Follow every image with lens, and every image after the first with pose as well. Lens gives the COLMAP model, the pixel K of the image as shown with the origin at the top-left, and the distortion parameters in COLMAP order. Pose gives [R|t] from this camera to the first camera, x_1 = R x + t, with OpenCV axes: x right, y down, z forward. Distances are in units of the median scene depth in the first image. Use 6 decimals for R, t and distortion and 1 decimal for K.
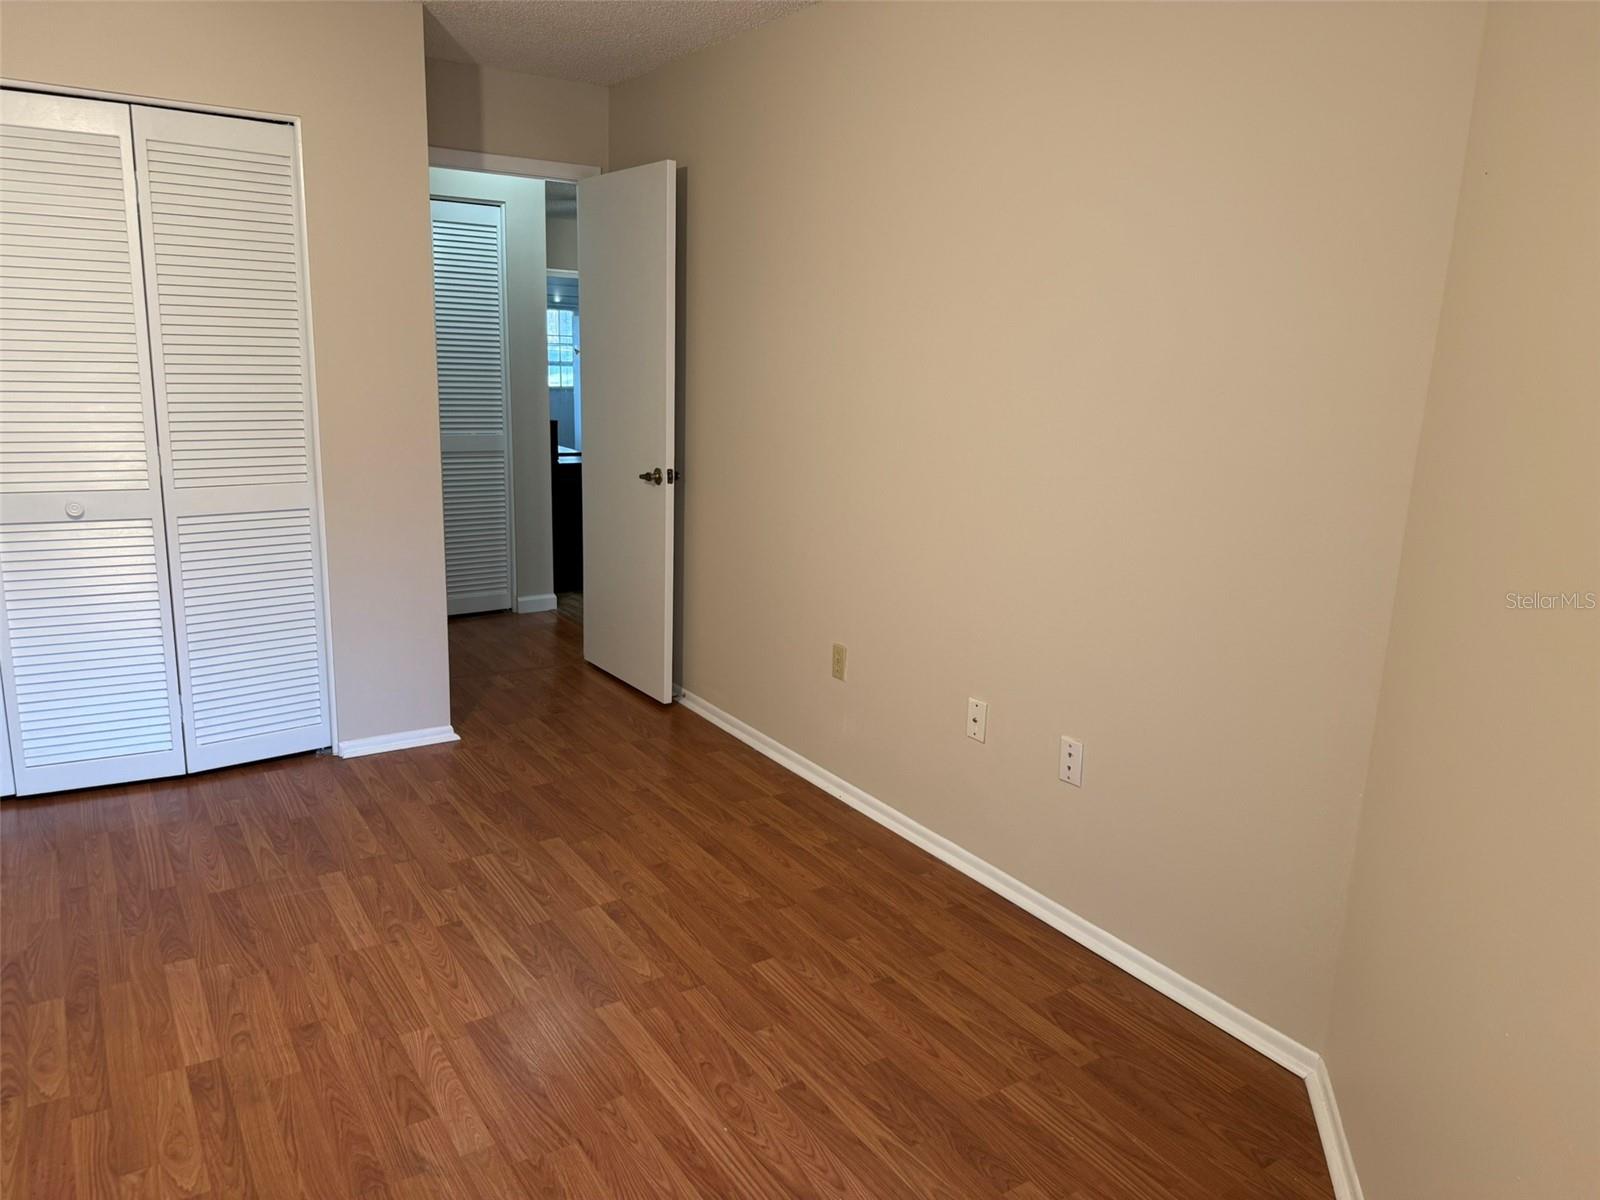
lens RADIAL K [[1125.6, 0, 801.2], [0, 1125.6, 598.1], [0, 0, 1]] dist [0.033680, -0.017439]
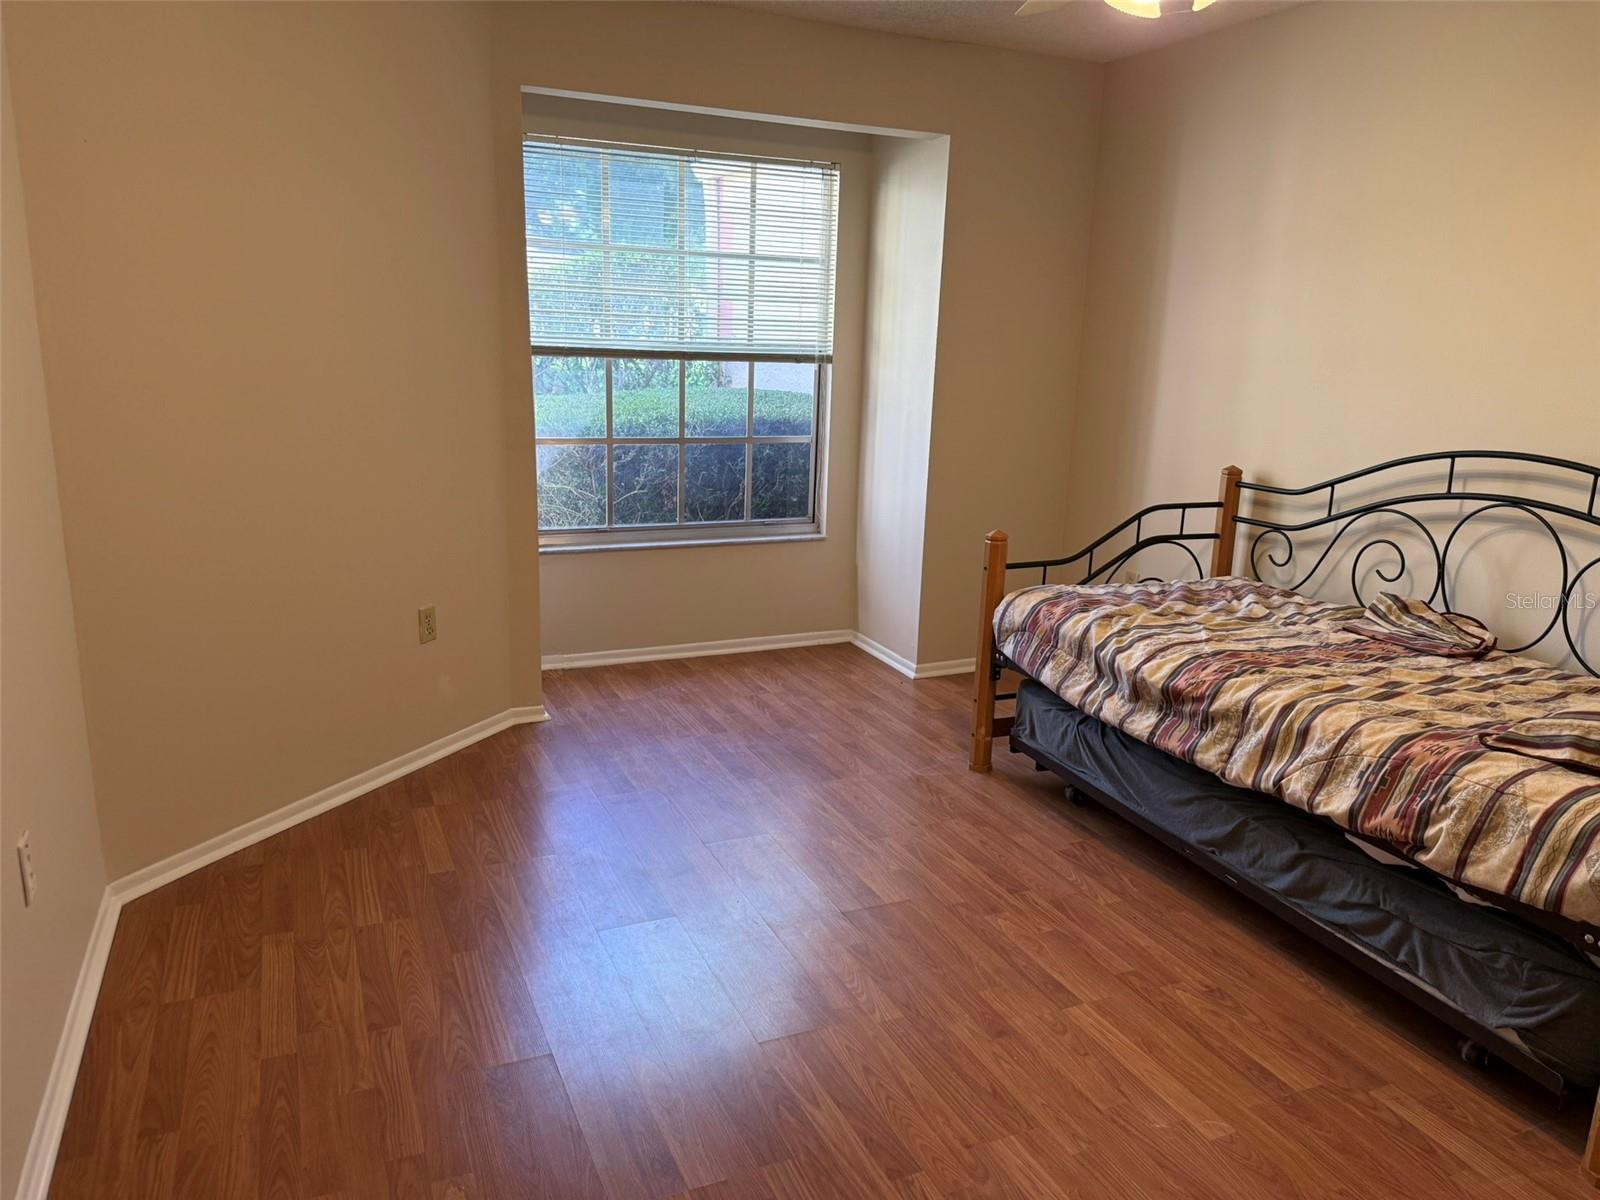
lens RADIAL K [[1125.6, 0, 798.7], [0, 1125.6, 600.4], [0, 0, 1]] dist [0.033680, -0.017439]
pose [[-0.985167, -0.093989, 0.143571, -0.358165], [-0.018710, 0.890505, 0.454588, -0.376200], [-0.170577, 0.445158, -0.879055, 1.666270]]
